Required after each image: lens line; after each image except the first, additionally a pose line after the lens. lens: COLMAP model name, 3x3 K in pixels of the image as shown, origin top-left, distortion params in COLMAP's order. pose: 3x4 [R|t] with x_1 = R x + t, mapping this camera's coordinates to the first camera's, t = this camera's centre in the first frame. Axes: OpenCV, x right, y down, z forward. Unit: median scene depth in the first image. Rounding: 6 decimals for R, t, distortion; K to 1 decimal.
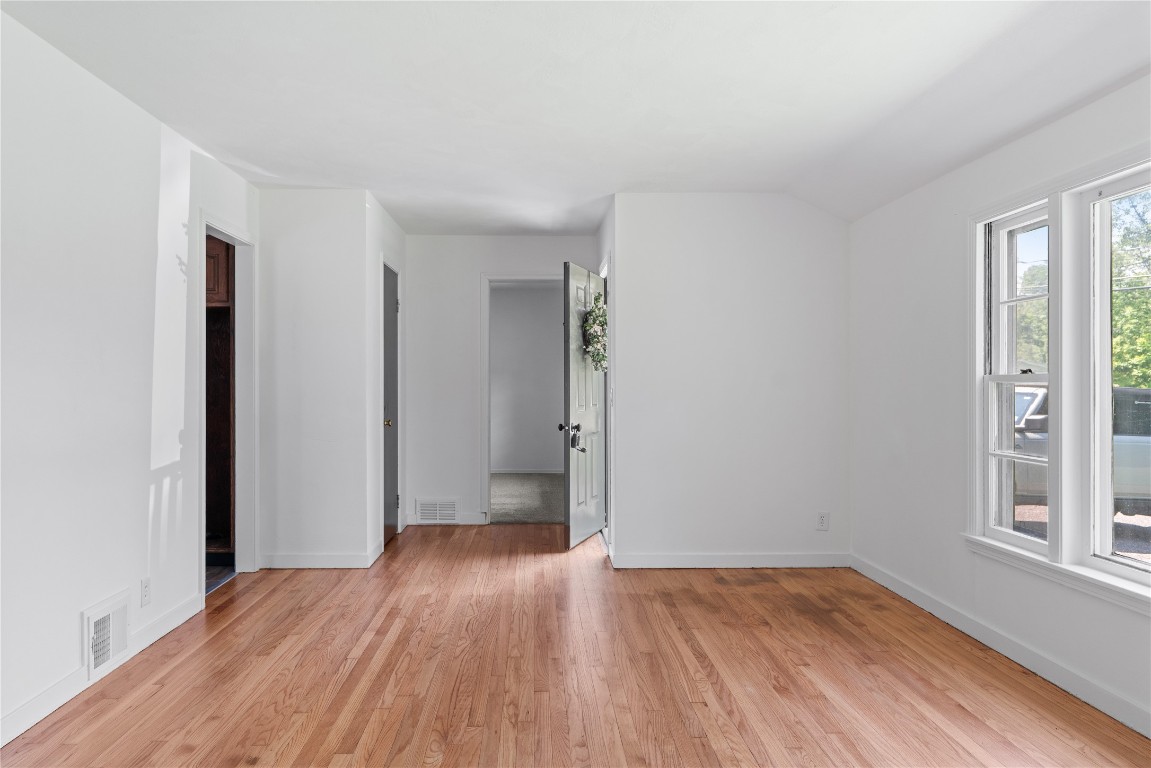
lens RADIAL K [[774.2, 0, 545.5], [0, 774.2, 383.7], [0, 0, 1]] dist [0.001663, 0.003844]
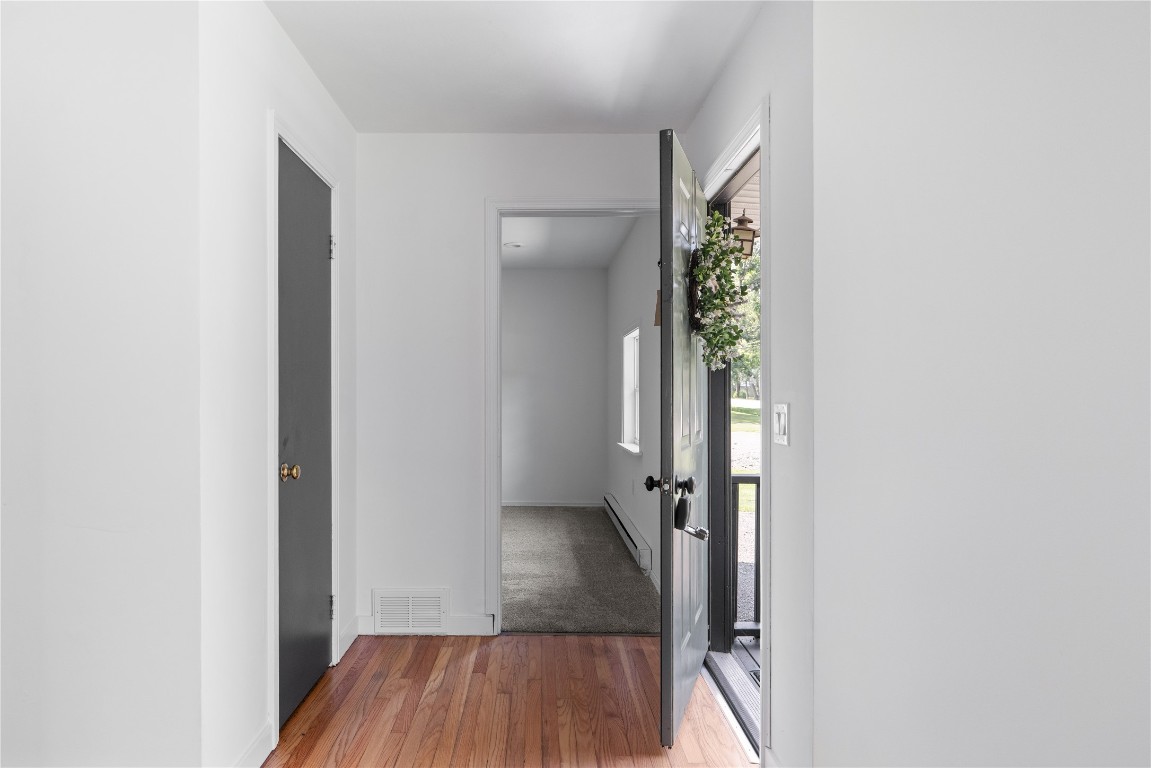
lens RADIAL K [[662.1, 0, 534.0], [0, 662.1, 394.0], [0, 0, 1]] dist [0.018282, -0.000293]
pose [[0.999769, 0.002005, -0.021410, -0.057858], [-0.001907, 0.999988, 0.004610, -0.000112], [0.021419, -0.004568, 0.999760, 0.798752]]
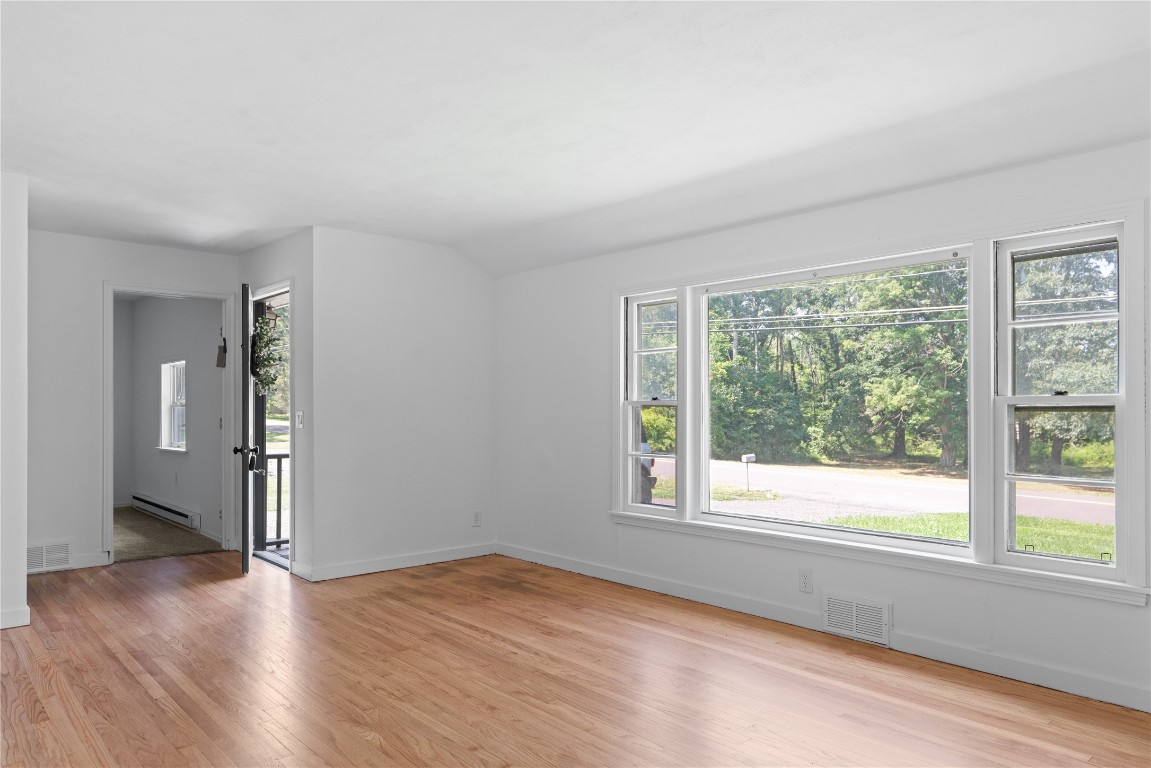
lens RADIAL K [[774.2, 0, 573.3], [0, 774.2, 406.0], [0, 0, 1]] dist [0.001663, 0.003844]
pose [[0.754578, 0.002254, 0.656207, -0.407607], [-0.001286, 0.999997, -0.001955, 0.001321], [-0.656209, 0.000631, 0.754579, -0.031732]]
